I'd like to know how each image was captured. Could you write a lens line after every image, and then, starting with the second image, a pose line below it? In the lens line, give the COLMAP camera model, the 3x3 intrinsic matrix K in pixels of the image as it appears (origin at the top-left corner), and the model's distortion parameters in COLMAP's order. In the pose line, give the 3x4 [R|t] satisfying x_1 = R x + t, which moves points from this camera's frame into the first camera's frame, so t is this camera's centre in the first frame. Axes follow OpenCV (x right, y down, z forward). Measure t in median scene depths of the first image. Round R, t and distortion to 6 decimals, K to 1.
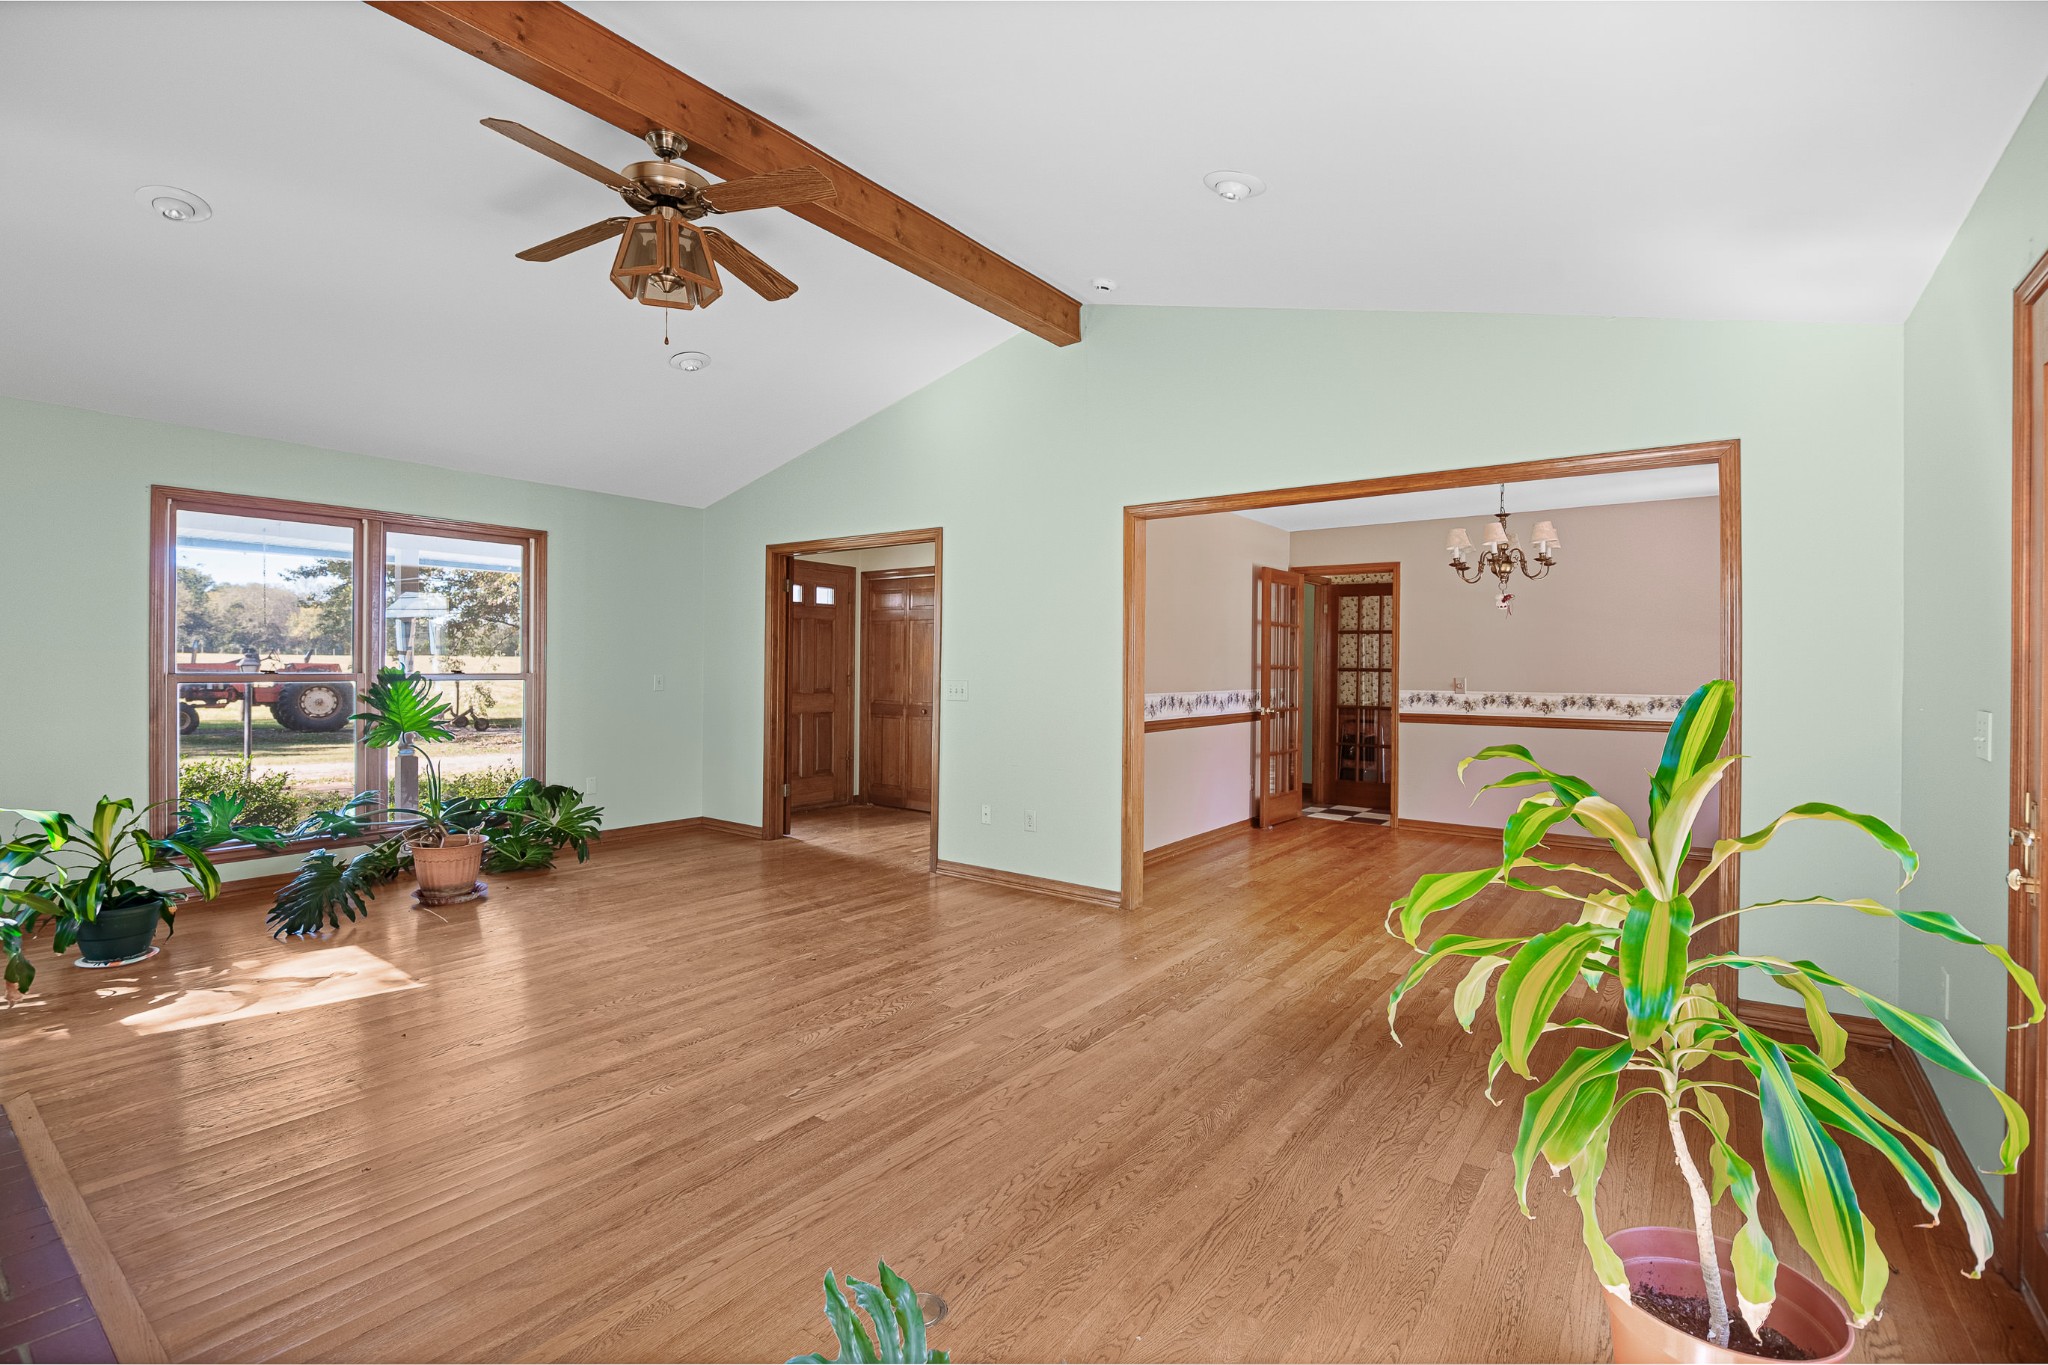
lens RADIAL K [[974.3, 0, 1010.9], [0, 974.3, 651.2], [0, 0, 1]] dist [-0.019896, -0.000433]
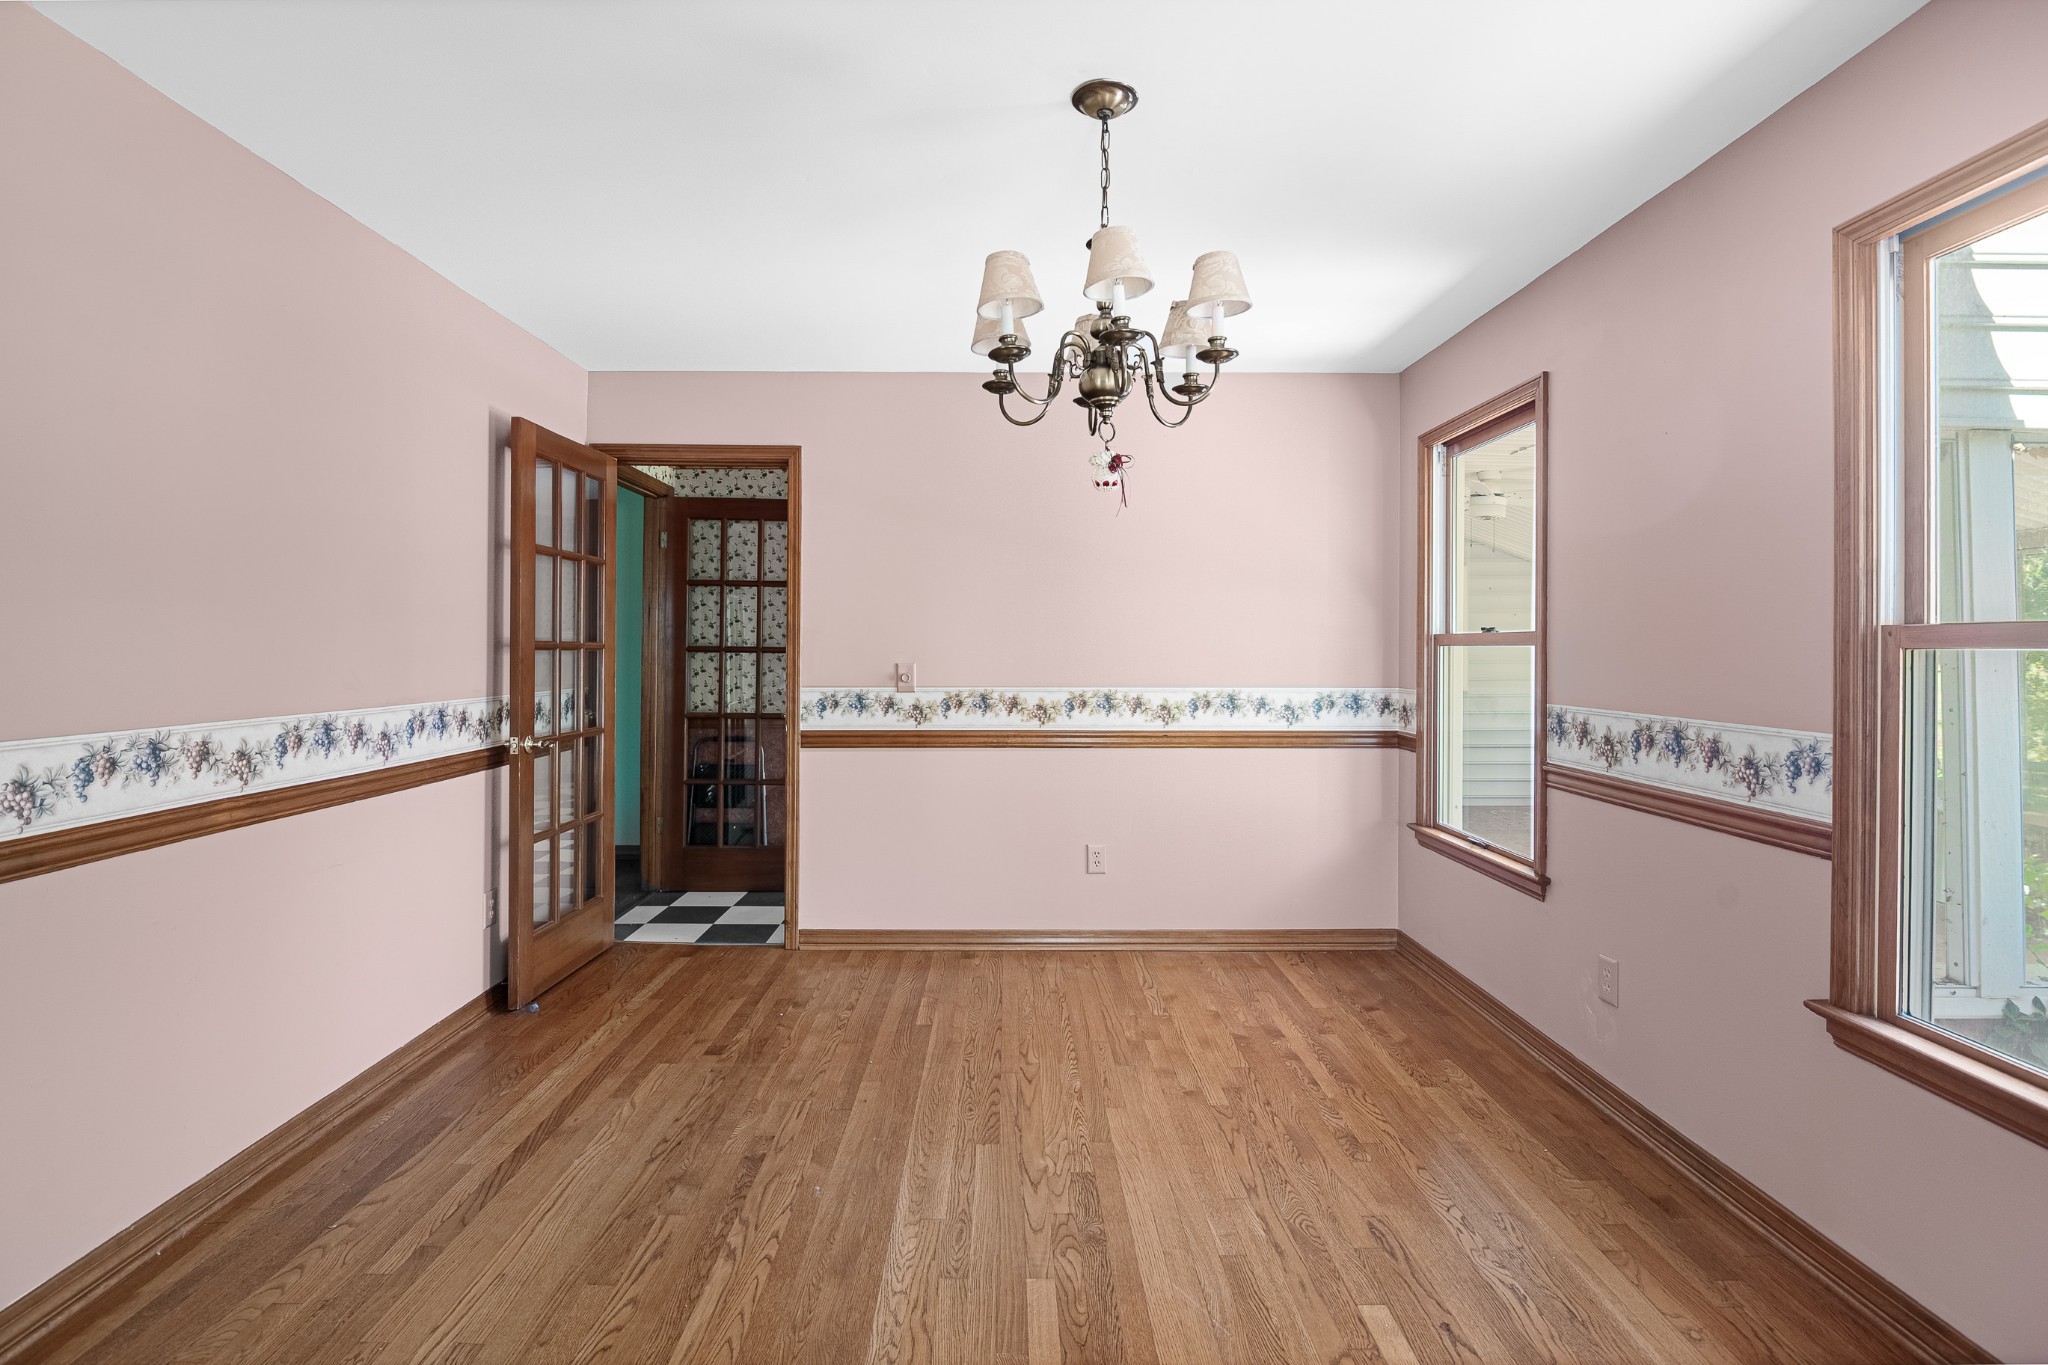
lens RADIAL K [[974.3, 0, 1010.9], [0, 974.3, 651.2], [0, 0, 1]] dist [-0.019896, -0.000433]
pose [[0.800151, -0.007195, 0.599755, 0.164834], [-0.006259, 0.999773, 0.020345, 0.008179], [-0.599766, -0.020033, 0.799925, 0.482273]]
